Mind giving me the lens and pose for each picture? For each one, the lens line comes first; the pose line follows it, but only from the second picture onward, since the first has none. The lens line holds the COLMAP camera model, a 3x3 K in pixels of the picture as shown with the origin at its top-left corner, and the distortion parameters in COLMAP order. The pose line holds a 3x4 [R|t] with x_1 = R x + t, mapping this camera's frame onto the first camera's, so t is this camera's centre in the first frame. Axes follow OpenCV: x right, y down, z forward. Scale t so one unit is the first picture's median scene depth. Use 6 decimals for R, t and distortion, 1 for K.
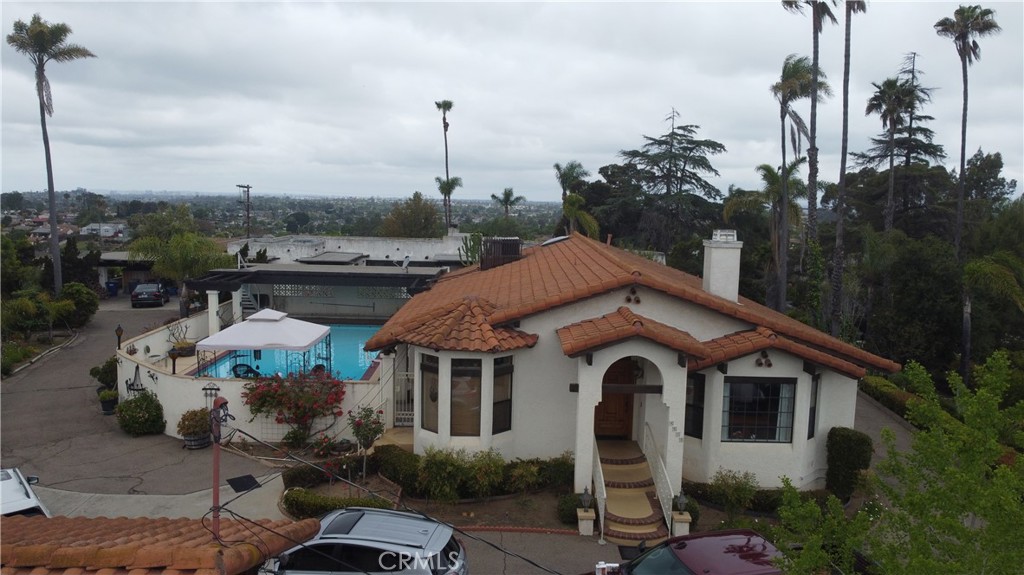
lens RADIAL K [[776.0, 0, 509.9], [0, 776.0, 288.6], [0, 0, 1]] dist [0.007505, -0.008503]
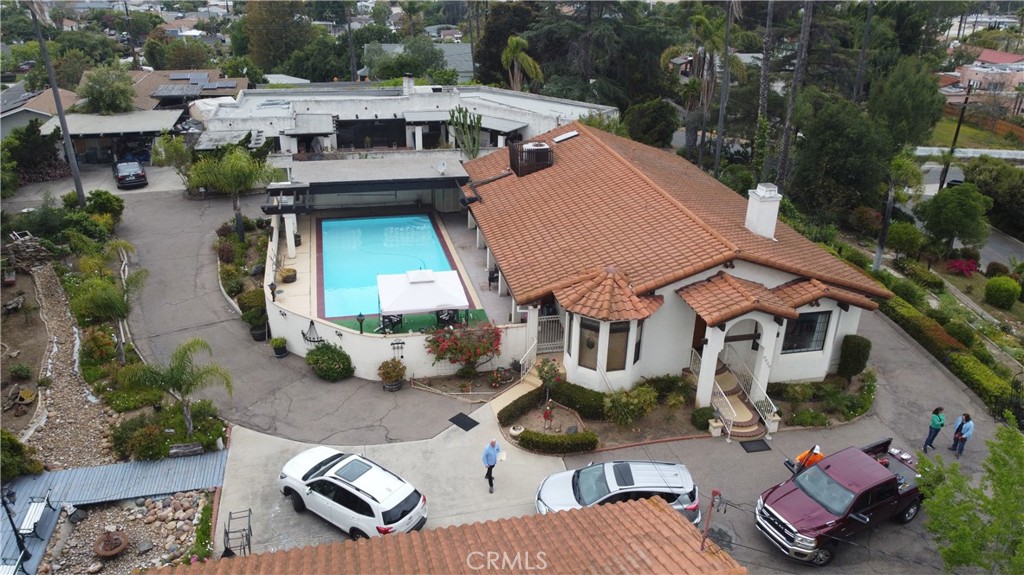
lens RADIAL K [[776.0, 0, 509.9], [0, 776.0, 288.6], [0, 0, 1]] dist [0.007505, -0.008503]
pose [[0.976638, -0.091549, 0.194412, -0.488223], [0.026527, 0.949153, 0.313696, -0.385334], [-0.213246, -0.301210, 0.929408, -0.213292]]
